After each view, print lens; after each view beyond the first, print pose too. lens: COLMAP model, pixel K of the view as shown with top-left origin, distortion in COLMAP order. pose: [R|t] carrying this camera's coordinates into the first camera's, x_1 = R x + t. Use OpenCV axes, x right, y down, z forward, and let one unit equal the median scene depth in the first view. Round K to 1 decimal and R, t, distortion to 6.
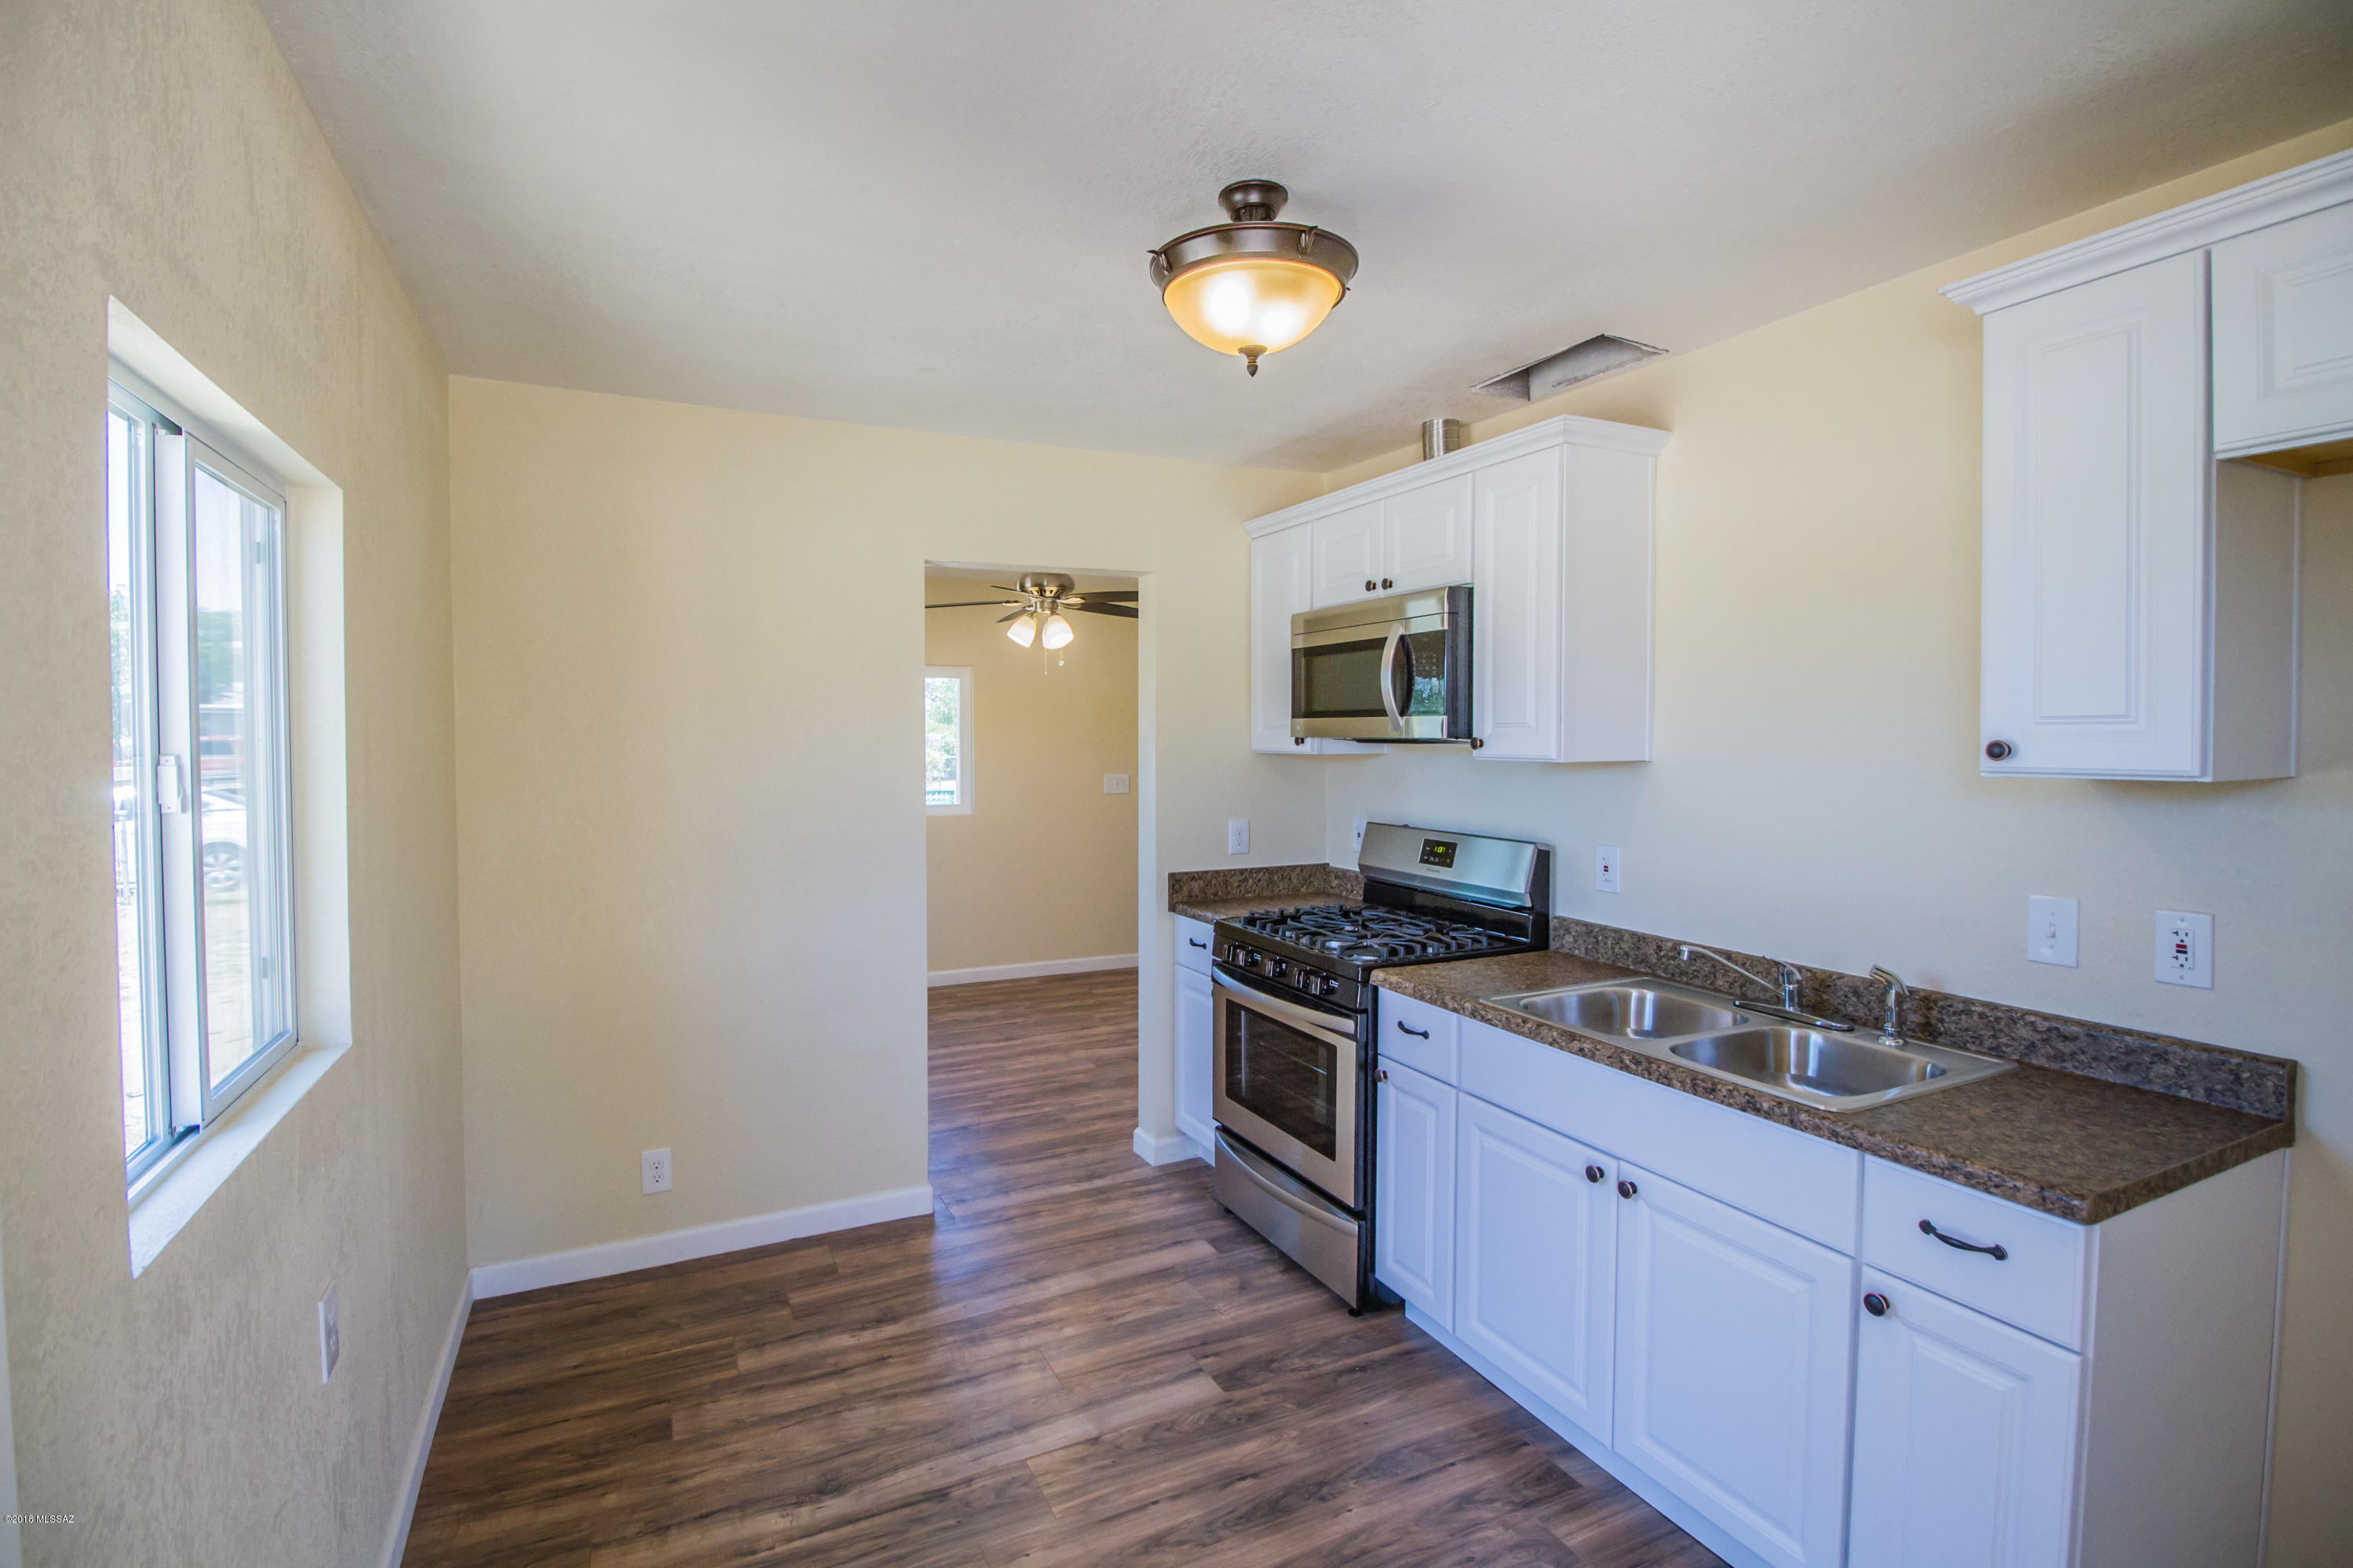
lens RADIAL K [[1098.4, 0, 1176.1], [0, 1098.4, 766.6], [0, 0, 1]] dist [0.002174, -0.014039]
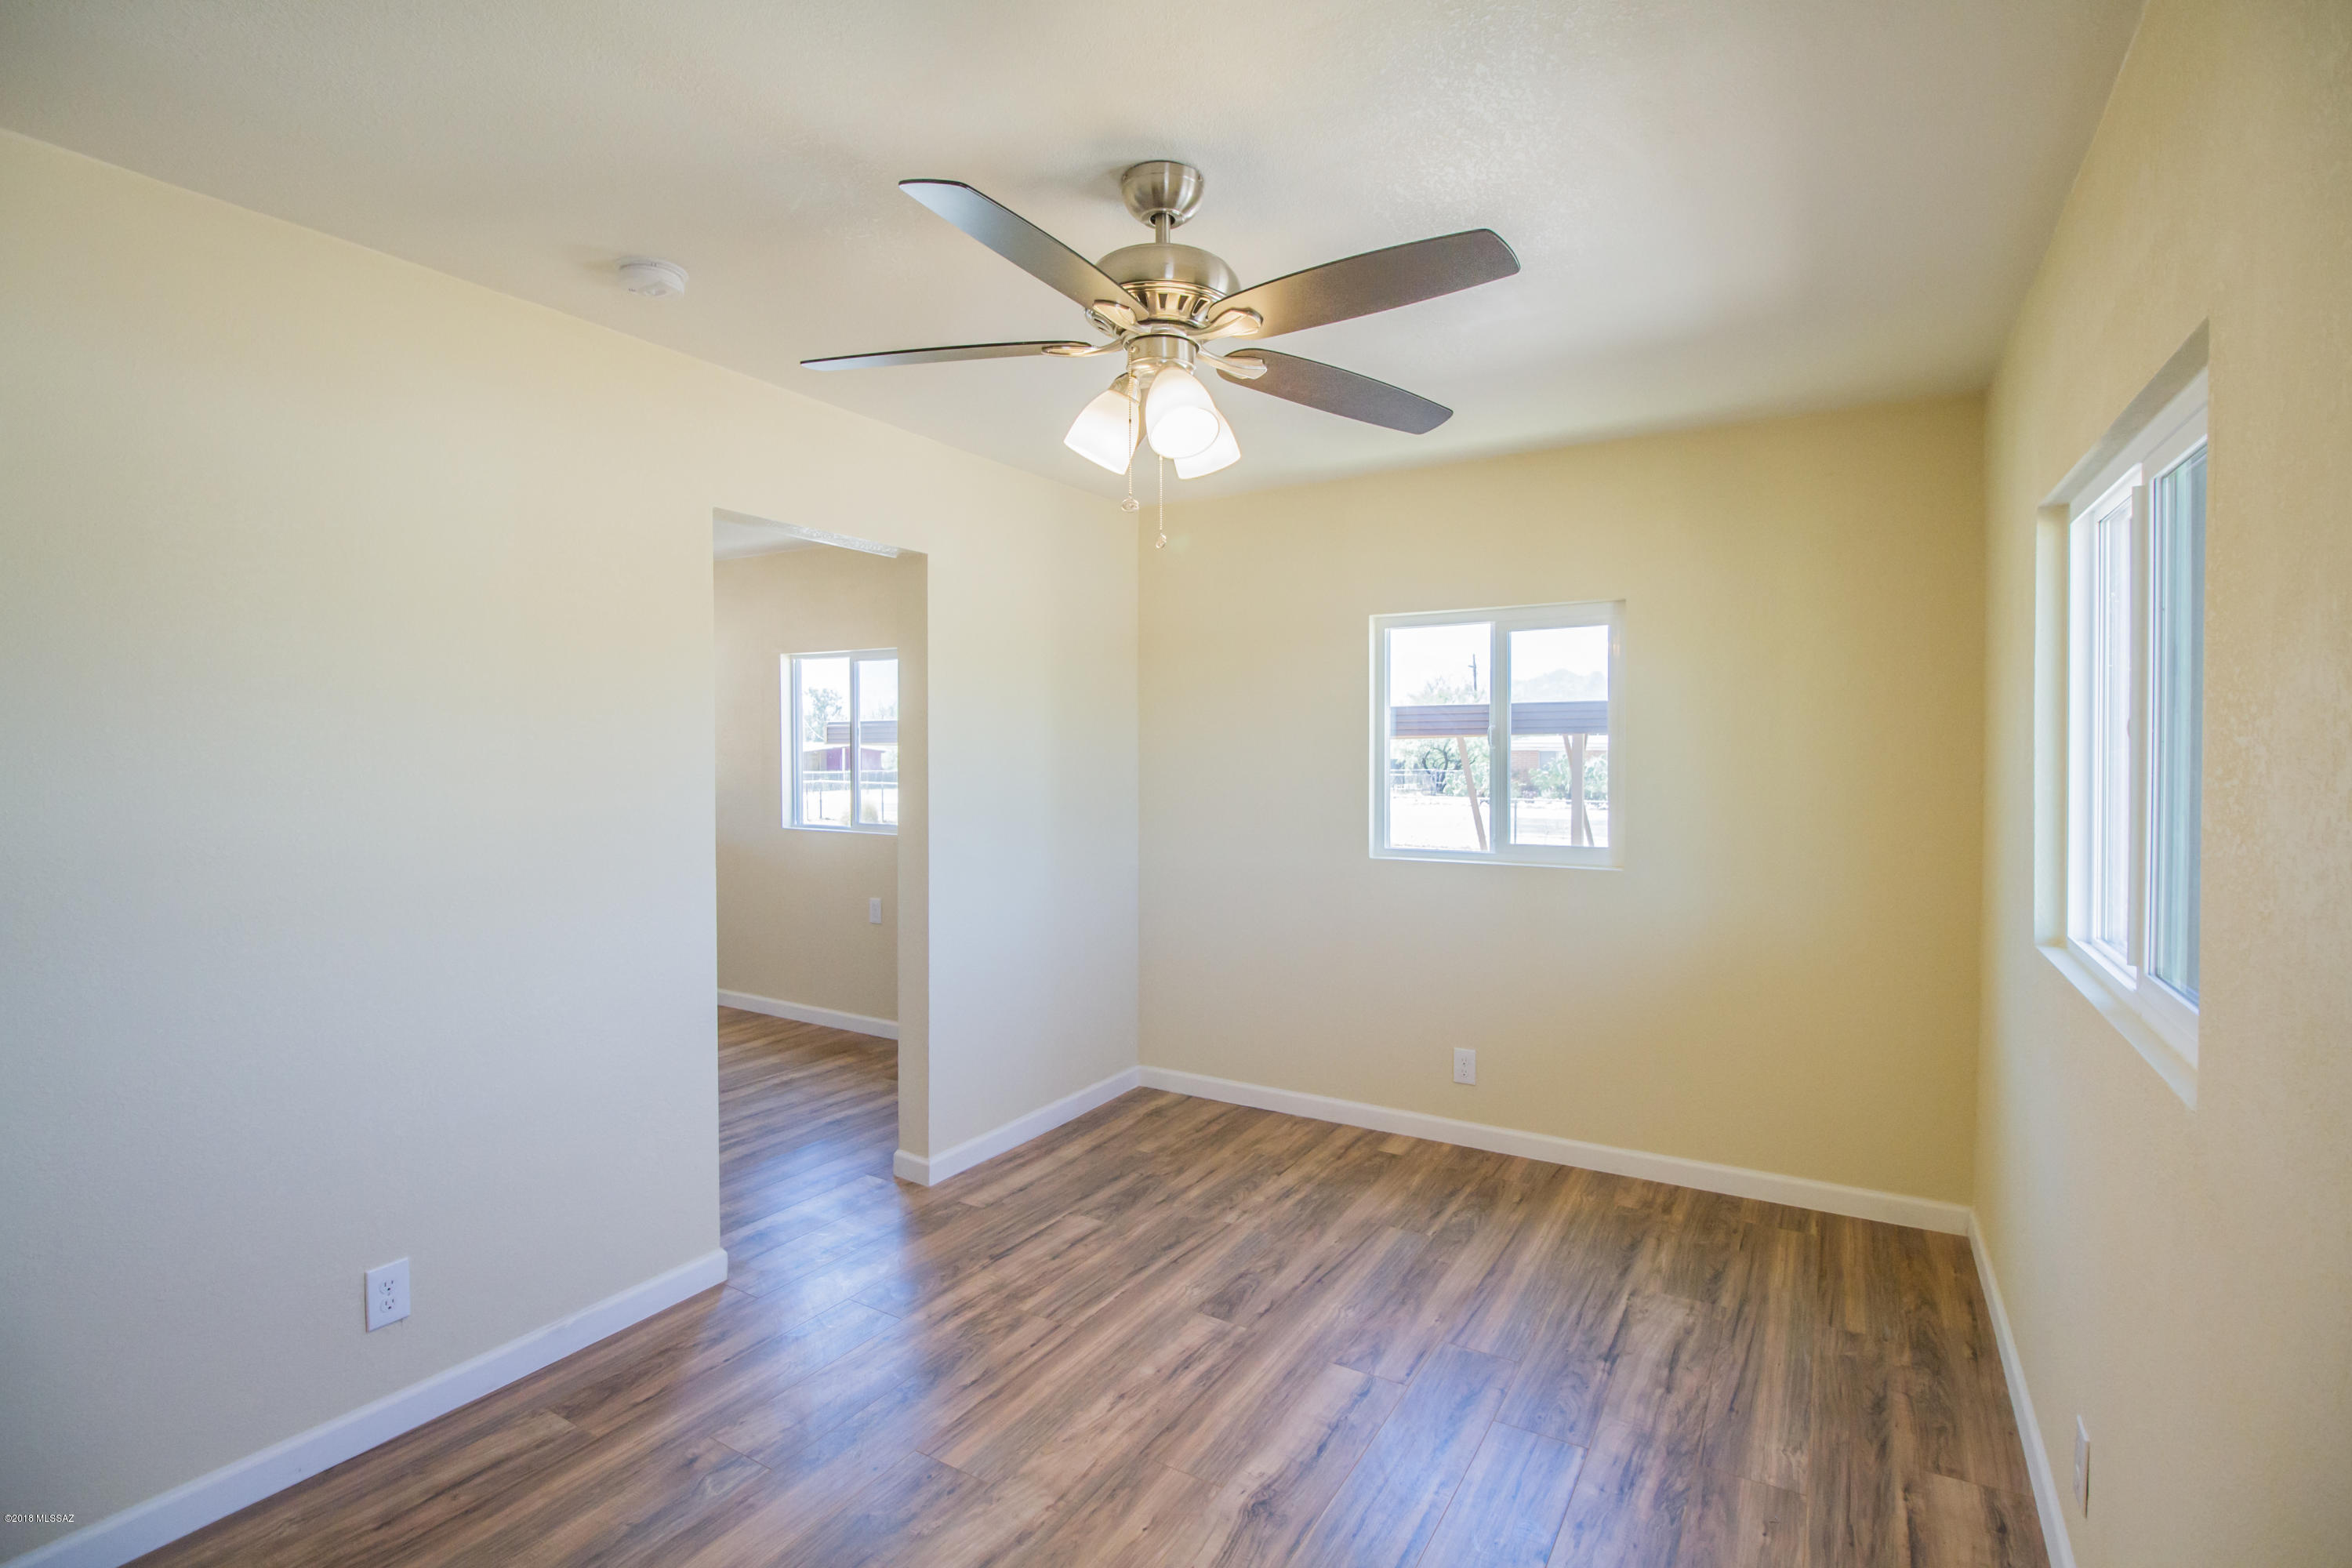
lens RADIAL K [[1087.5, 0, 1176.0], [0, 1087.5, 784.0], [0, 0, 1]] dist [-0.001719, -0.013746]
pose [[-0.838638, 0.023835, -0.544167, 0.147152], [-0.013918, 0.997778, 0.065153, -0.055058], [0.544511, 0.062213, -0.836443, 2.641428]]
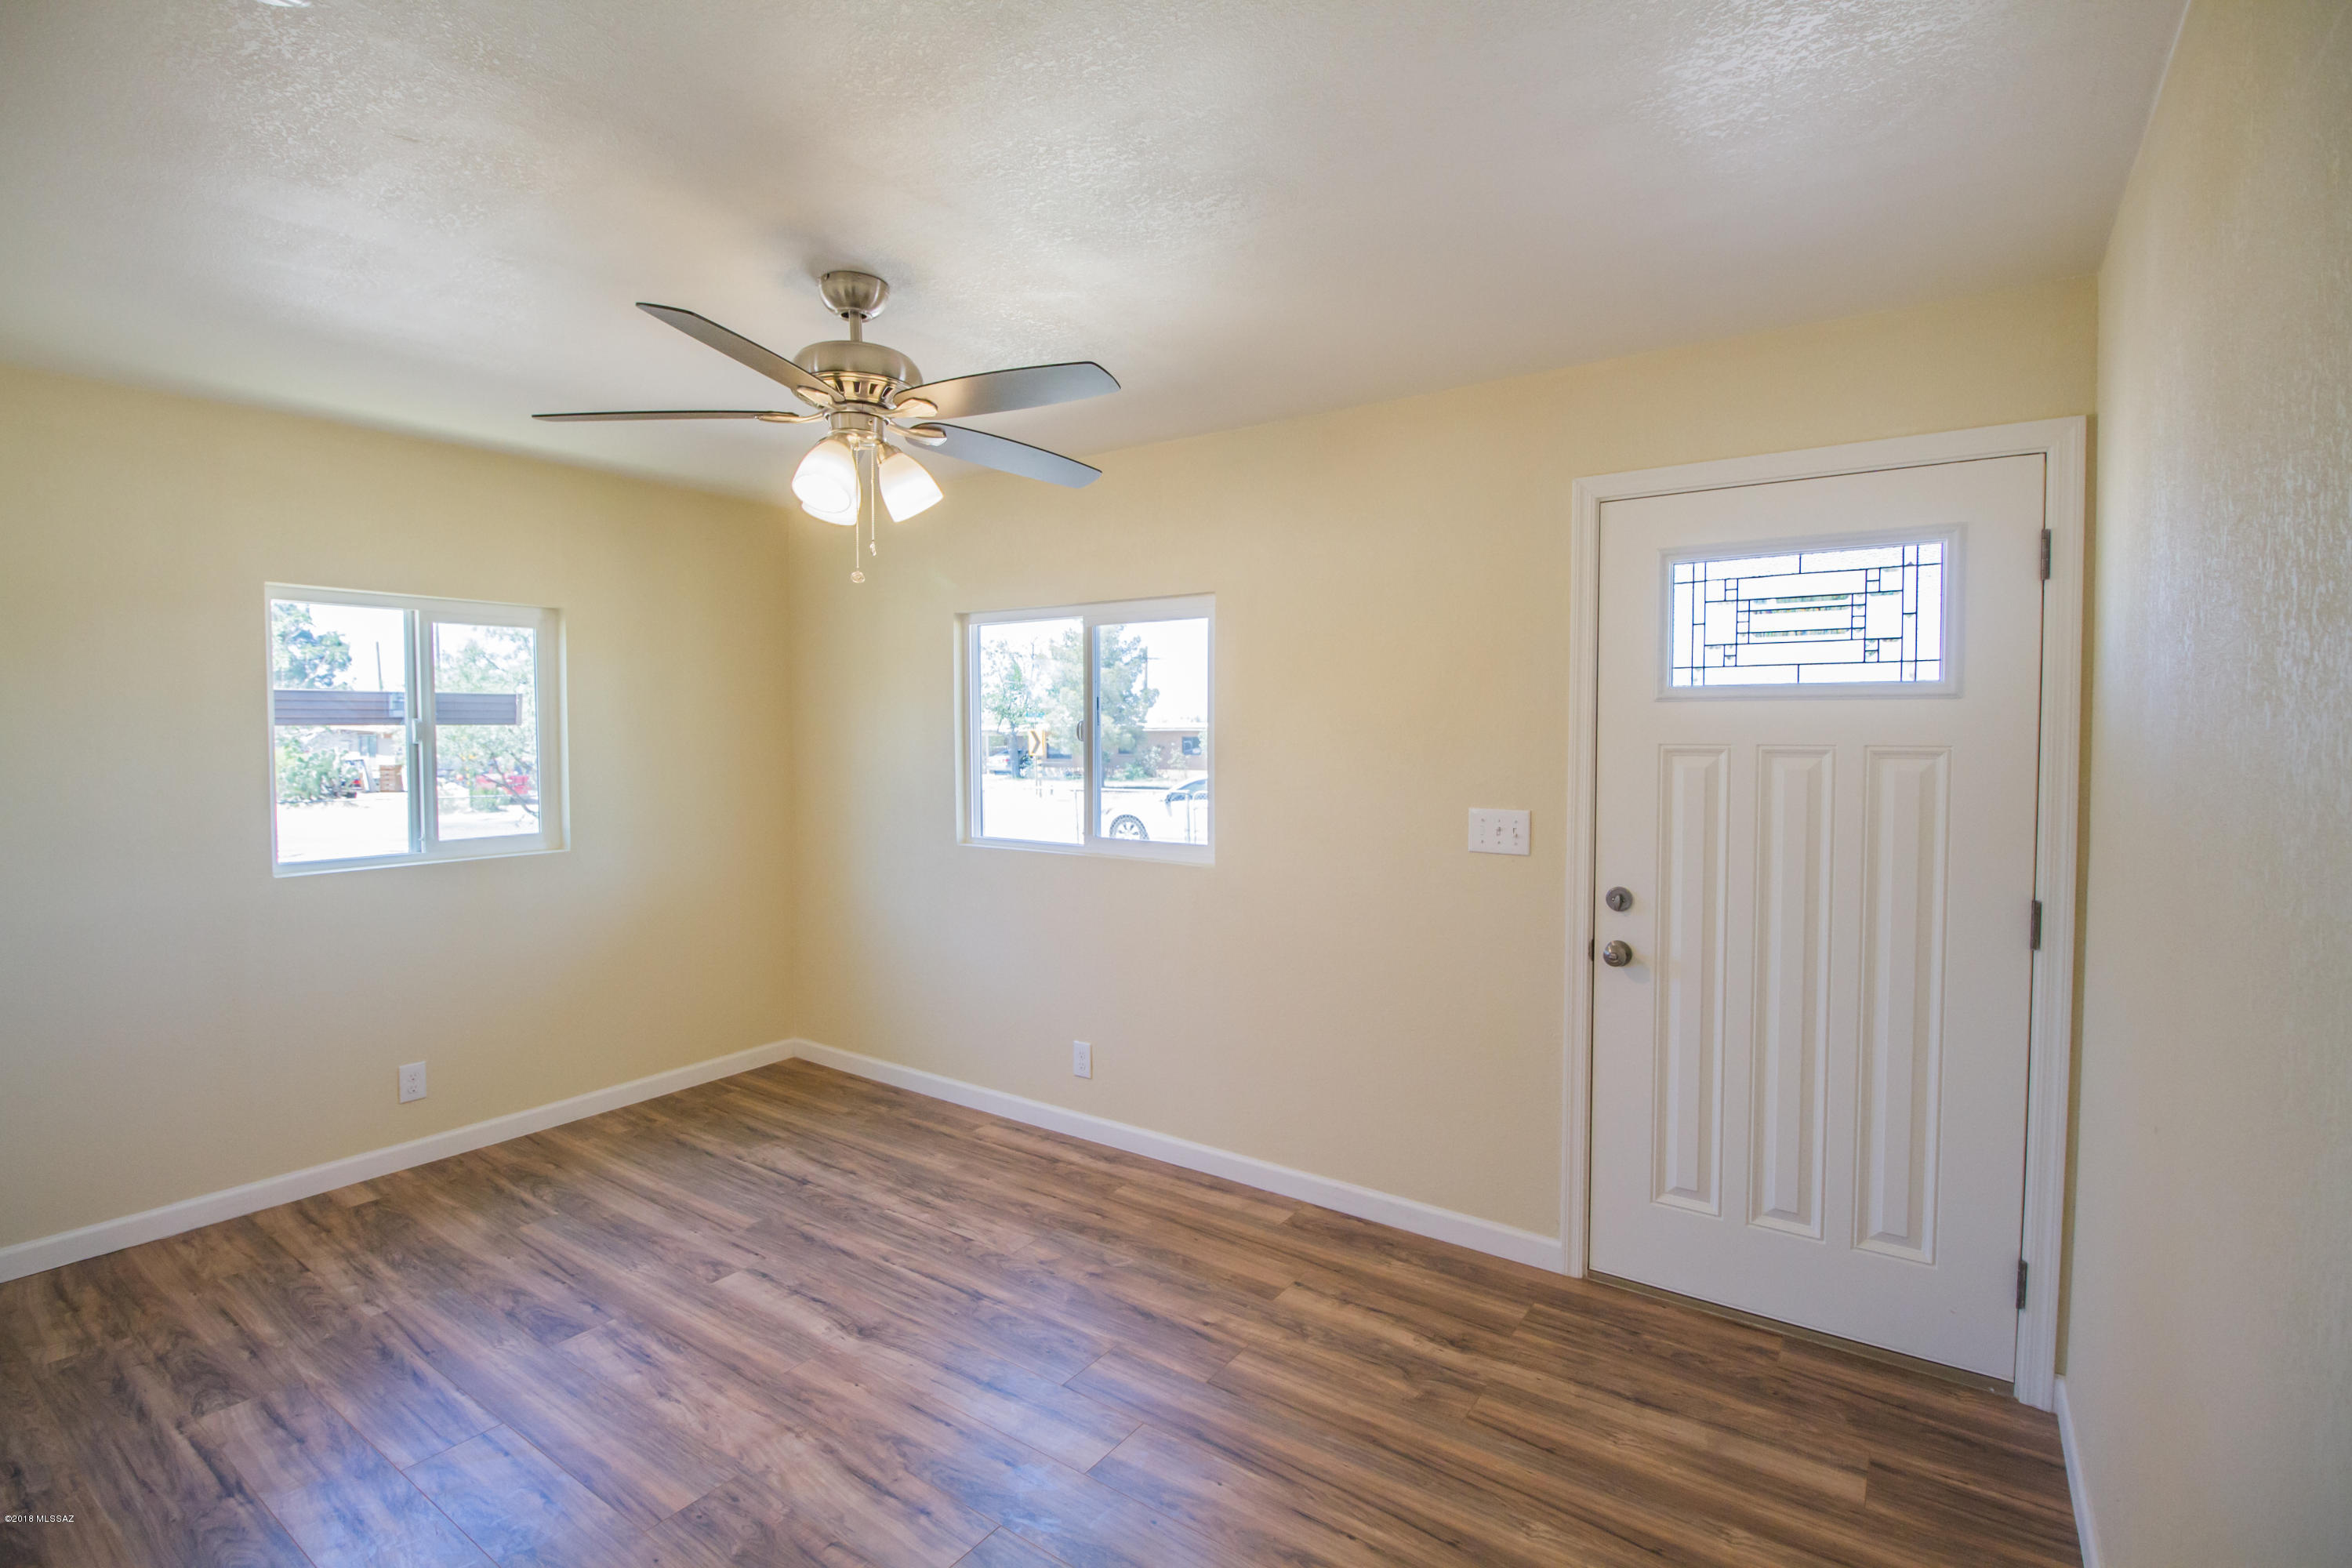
lens RADIAL K [[1085.0, 0, 1178.3], [0, 1085.0, 772.4], [0, 0, 1]] dist [0.001328, -0.014549]
pose [[0.484135, 0.036998, -0.874211, 0.679119], [-0.030329, 0.999215, 0.025493, -0.036970], [0.874467, 0.014172, 0.484877, 1.818743]]
